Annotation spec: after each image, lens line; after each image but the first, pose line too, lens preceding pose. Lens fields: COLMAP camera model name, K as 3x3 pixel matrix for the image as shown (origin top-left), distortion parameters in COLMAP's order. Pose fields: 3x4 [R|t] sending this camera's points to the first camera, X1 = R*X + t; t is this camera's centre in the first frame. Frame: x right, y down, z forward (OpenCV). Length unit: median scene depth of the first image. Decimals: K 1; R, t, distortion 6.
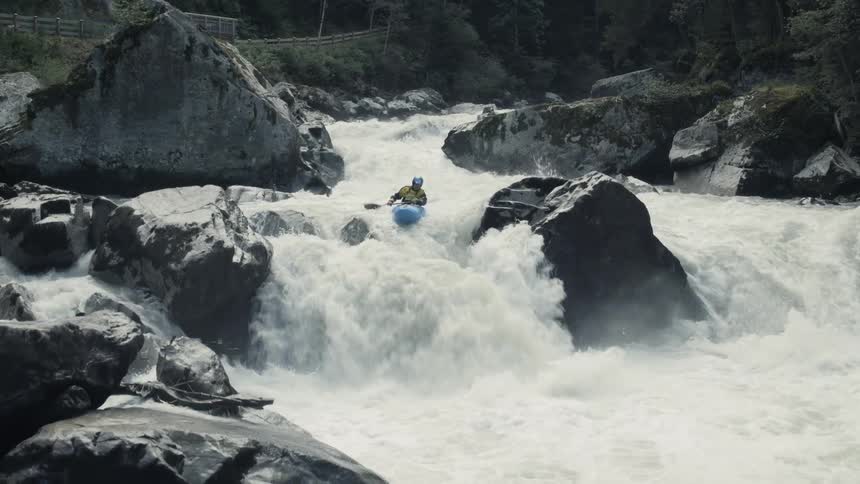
lens RADIAL K [[1021.8, 0, 429.5], [0, 1021.8, 243.1], [0, 0, 1]] dist [-0.195972, 0.000000]
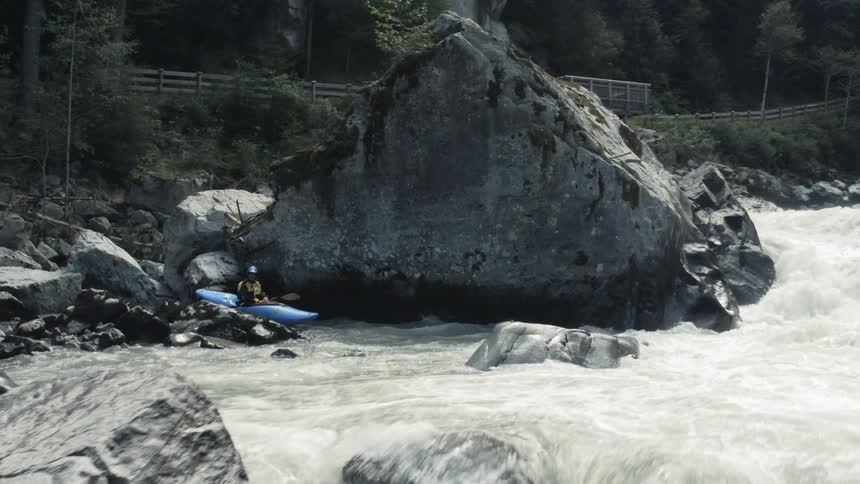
lens RADIAL K [[1021.8, 0, 430.2], [0, 1021.8, 237.1], [0, 0, 1]] dist [-0.195972, 0.000000]
pose [[0.900617, -0.013458, -0.434405, -0.002870], [-0.030115, 0.995186, -0.093267, -0.040777], [0.433568, 0.097080, 0.895876, 0.420764]]
